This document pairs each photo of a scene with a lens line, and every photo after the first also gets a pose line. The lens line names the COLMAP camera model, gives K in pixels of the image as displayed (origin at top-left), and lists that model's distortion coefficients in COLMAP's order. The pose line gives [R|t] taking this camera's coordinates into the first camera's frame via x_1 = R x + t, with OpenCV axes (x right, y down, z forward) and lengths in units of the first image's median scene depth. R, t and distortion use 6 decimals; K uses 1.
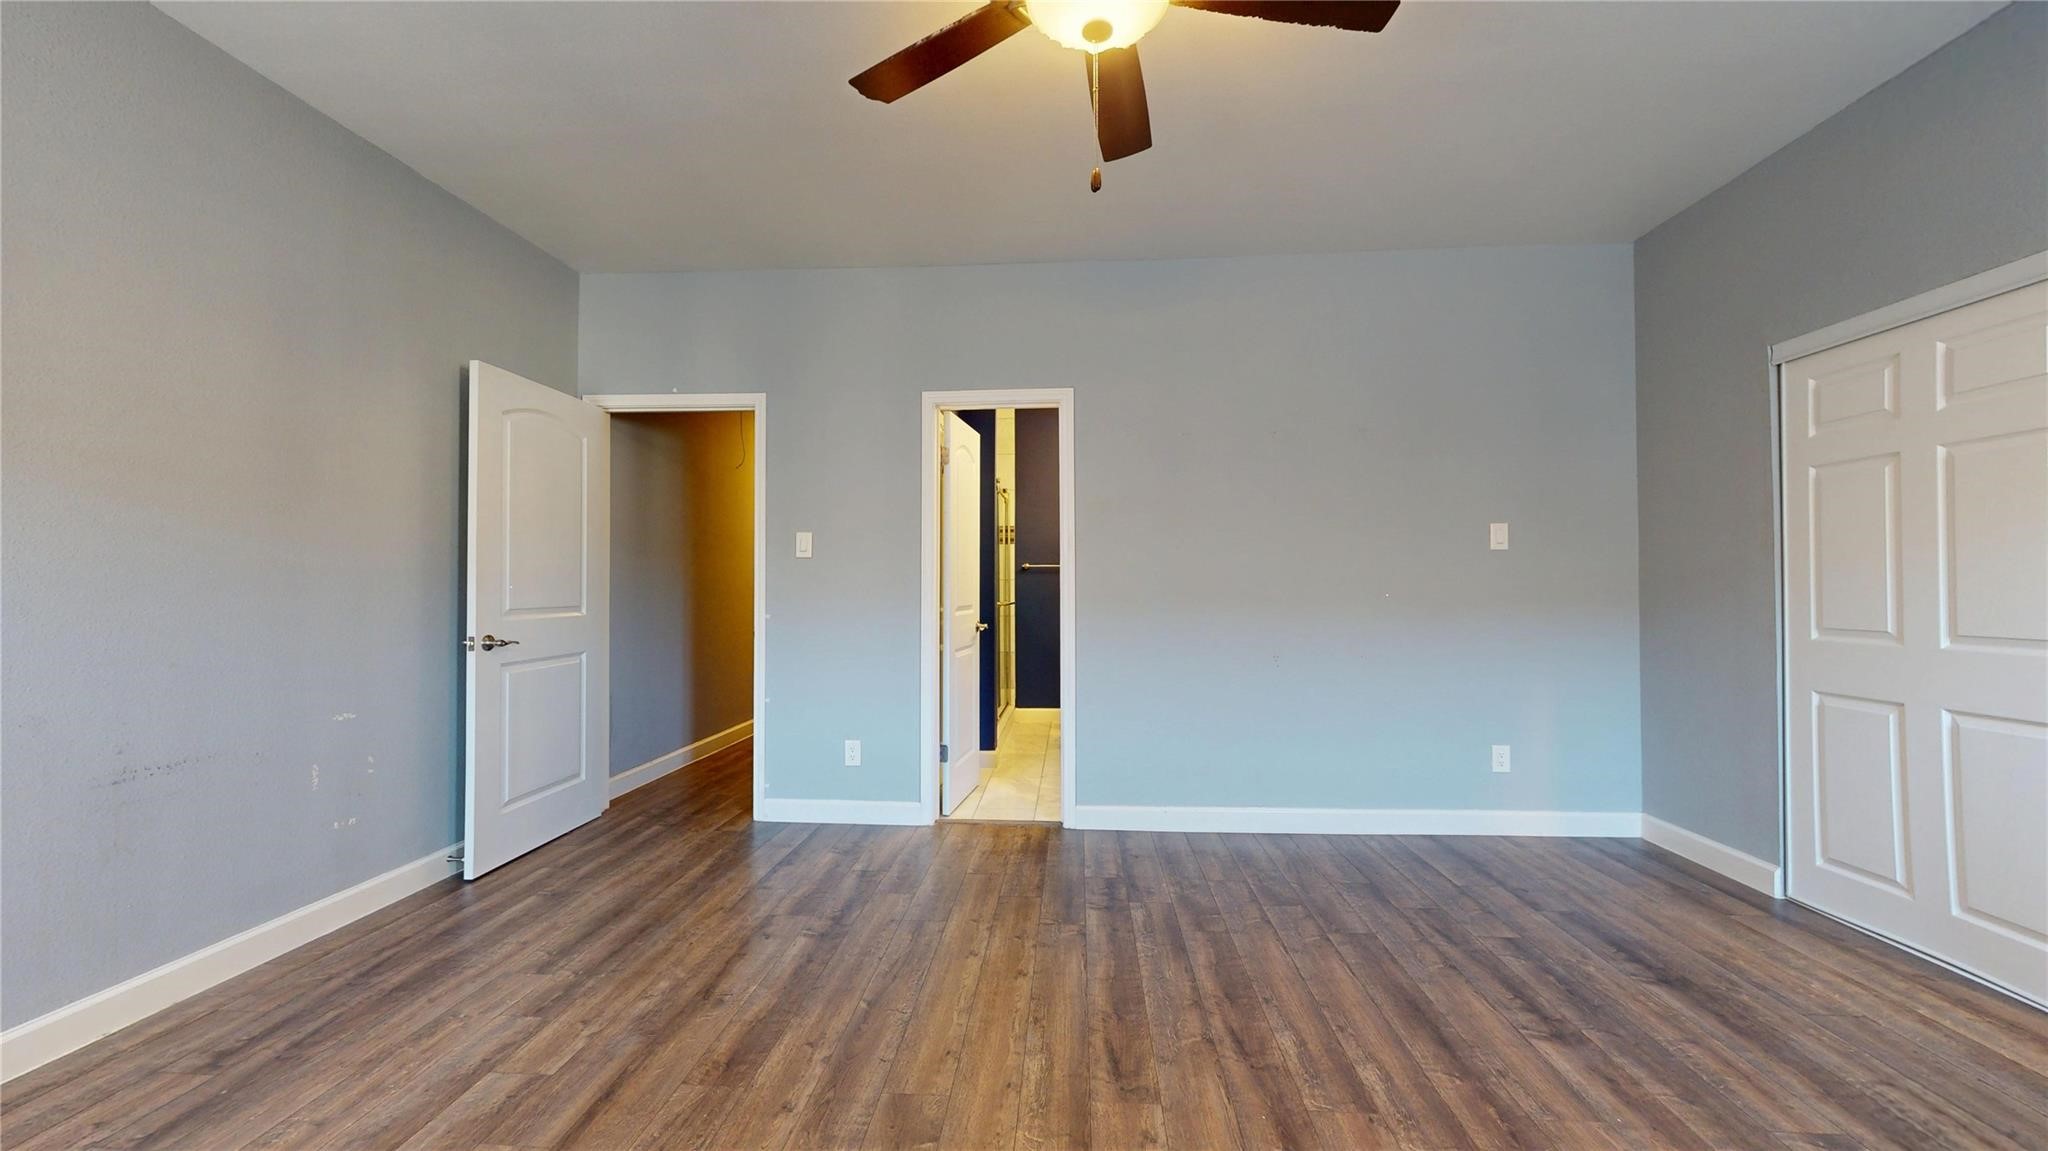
lens RADIAL K [[748.8, 0, 1024.4], [0, 748.8, 578.8], [0, 0, 1]] dist [-0.000700, -0.000290]
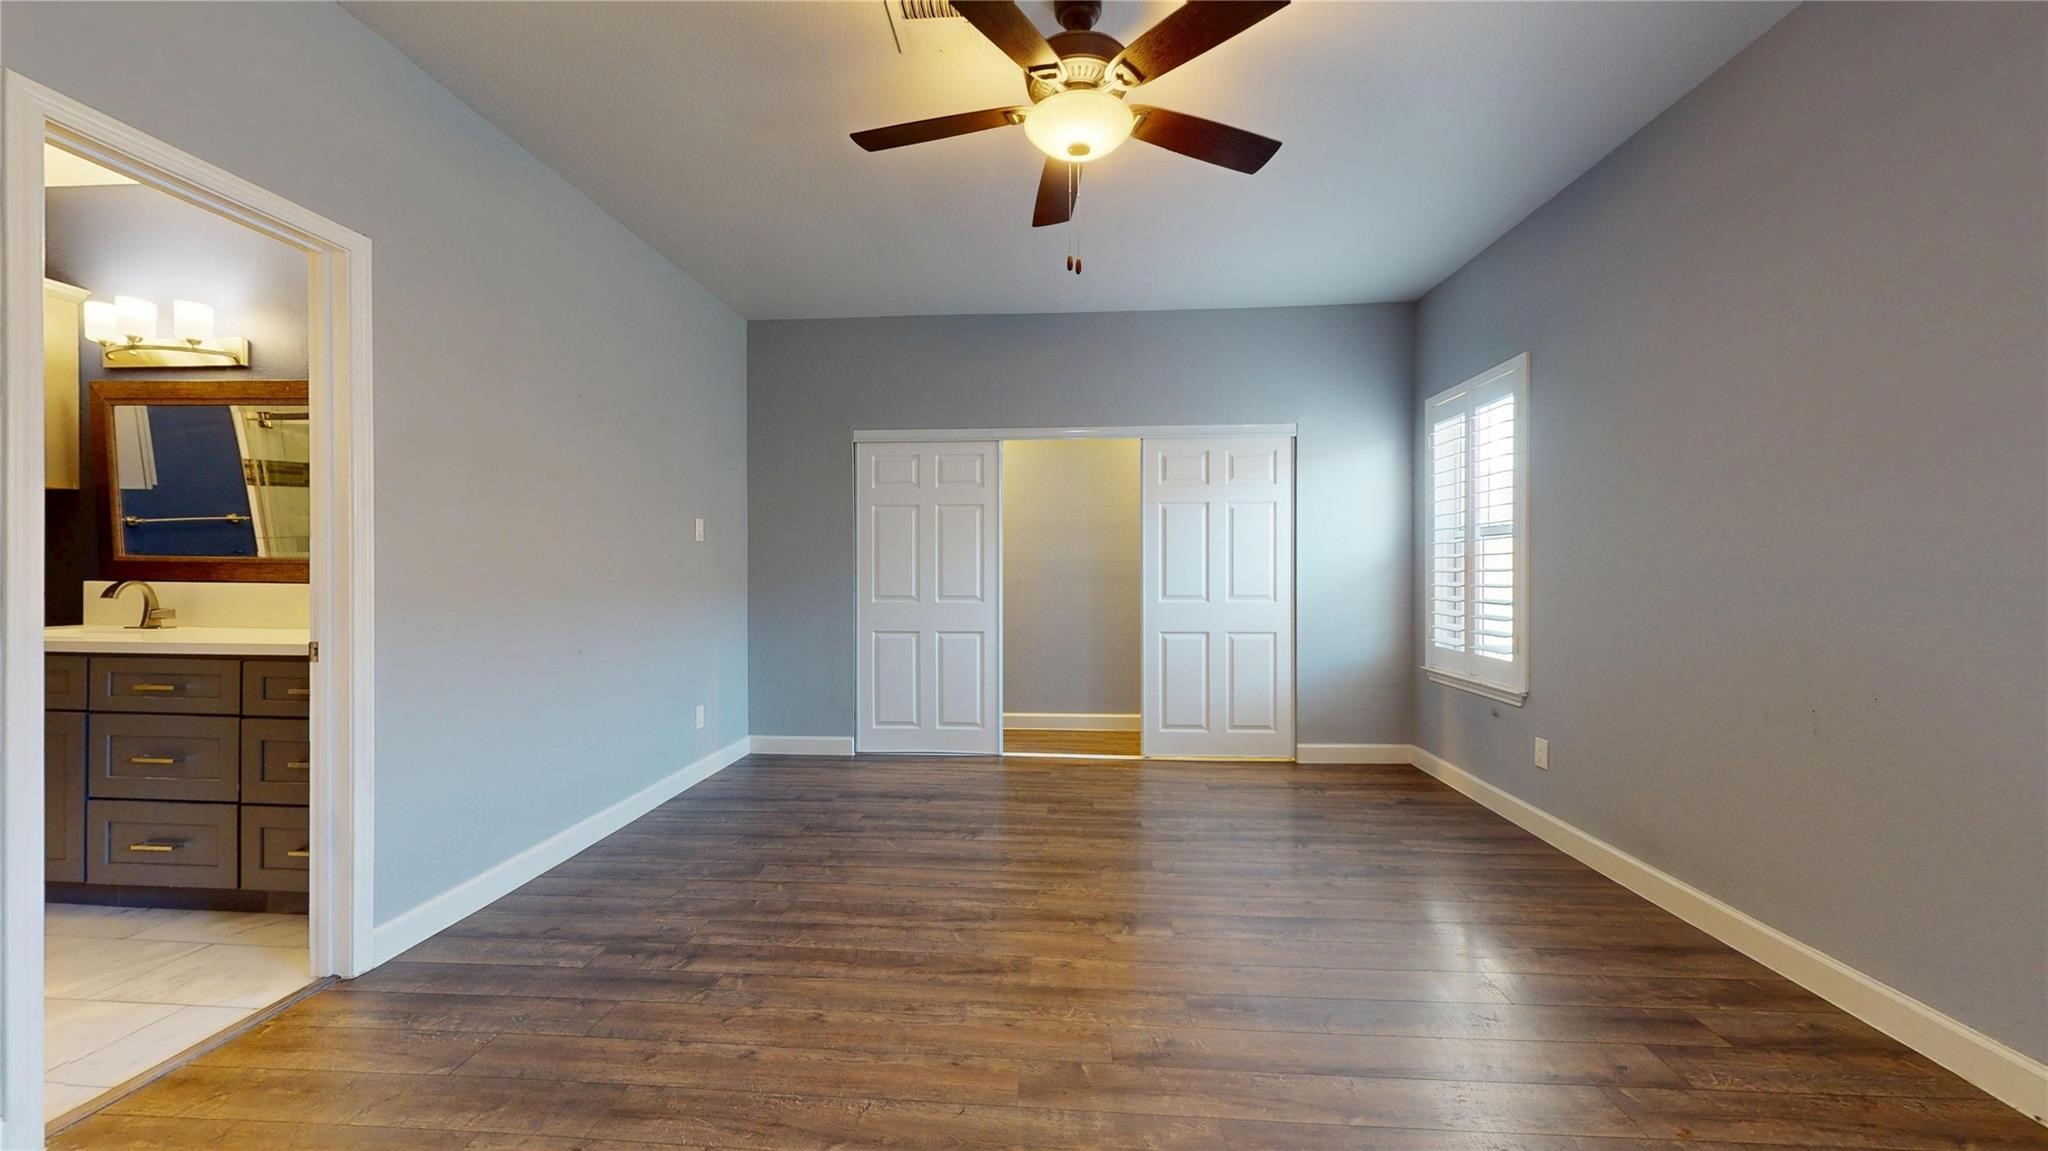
lens RADIAL K [[748.8, 0, 1024.4], [0, 748.8, 578.8], [0, 0, 1]] dist [-0.000700, -0.000290]
pose [[-0.002723, -0.006136, 0.999977, -0.814222], [-0.012889, 0.999898, 0.006100, 0.010147], [-0.999913, -0.012872, -0.002802, 0.719695]]
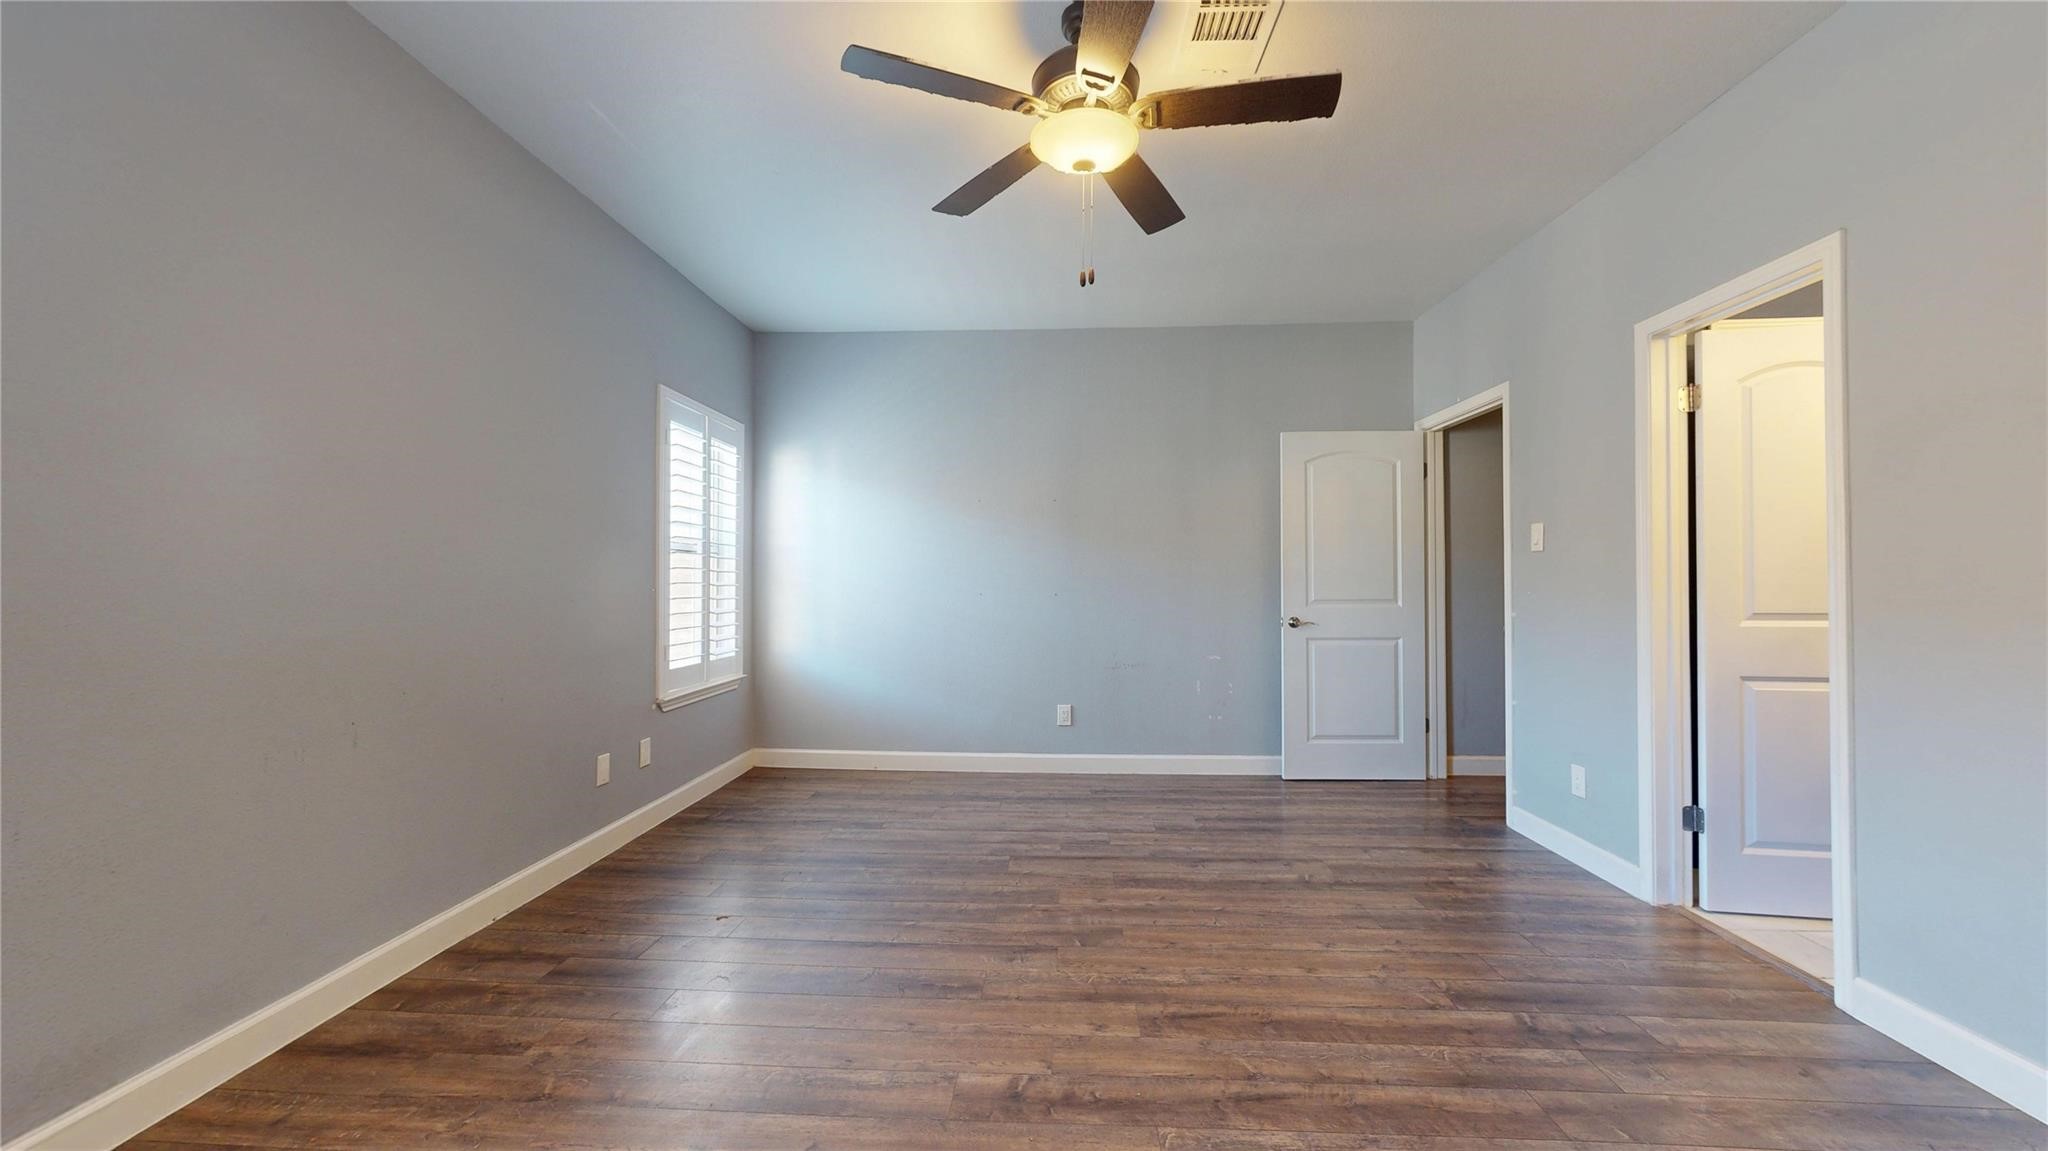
lens RADIAL K [[748.8, 0, 1024.4], [0, 748.8, 578.8], [0, 0, 1]] dist [-0.000700, -0.000290]
pose [[0.014696, -0.006900, -0.999868, 0.934260], [0.013345, 0.999888, -0.006704, 0.004371], [0.999803, -0.013245, 0.014786, 0.570618]]
